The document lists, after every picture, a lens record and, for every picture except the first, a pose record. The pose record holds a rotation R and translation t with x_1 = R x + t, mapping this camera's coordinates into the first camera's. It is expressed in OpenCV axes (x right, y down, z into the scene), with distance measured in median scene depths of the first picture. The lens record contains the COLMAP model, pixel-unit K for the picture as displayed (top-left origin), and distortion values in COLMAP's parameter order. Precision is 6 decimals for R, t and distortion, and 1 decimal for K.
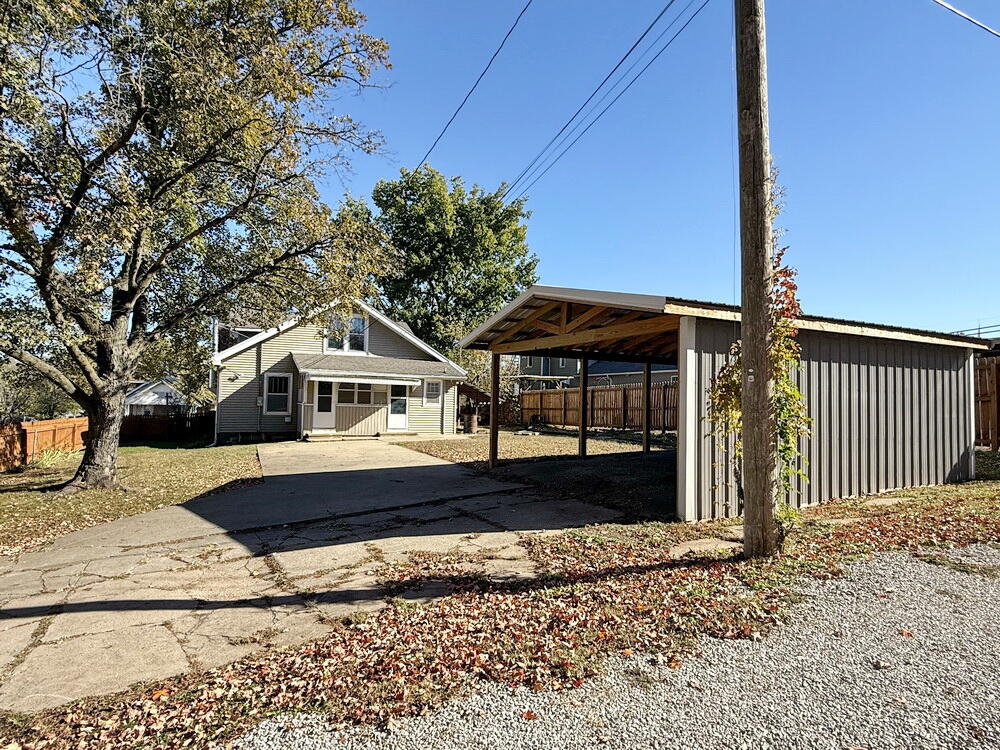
lens RADIAL K [[550.4, 0, 500.0], [0, 550.4, 375.0], [0, 0, 1]] dist [0.000249, 0.000014]
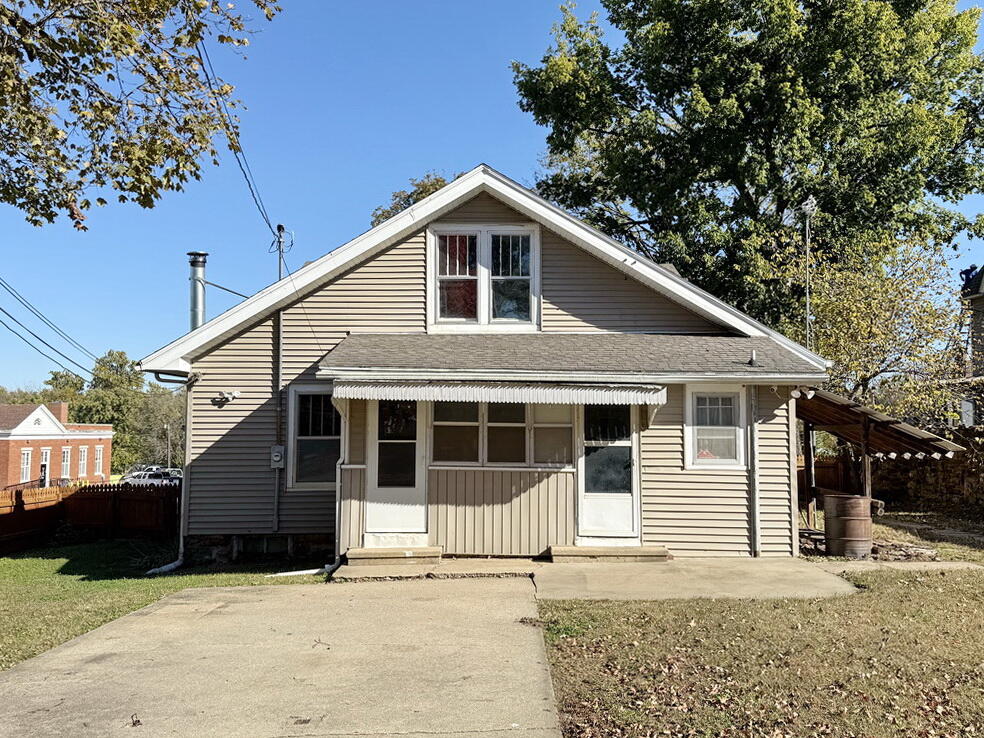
lens RADIAL K [[880.4, 0, 492.0], [0, 880.4, 369.0], [0, 0, 1]] dist [0.159662, -0.189093]
pose [[0.907260, -0.047995, -0.417822, -0.020170], [0.037877, 0.998754, -0.032480, 0.011064], [0.418861, 0.013642, 0.907948, 0.478957]]
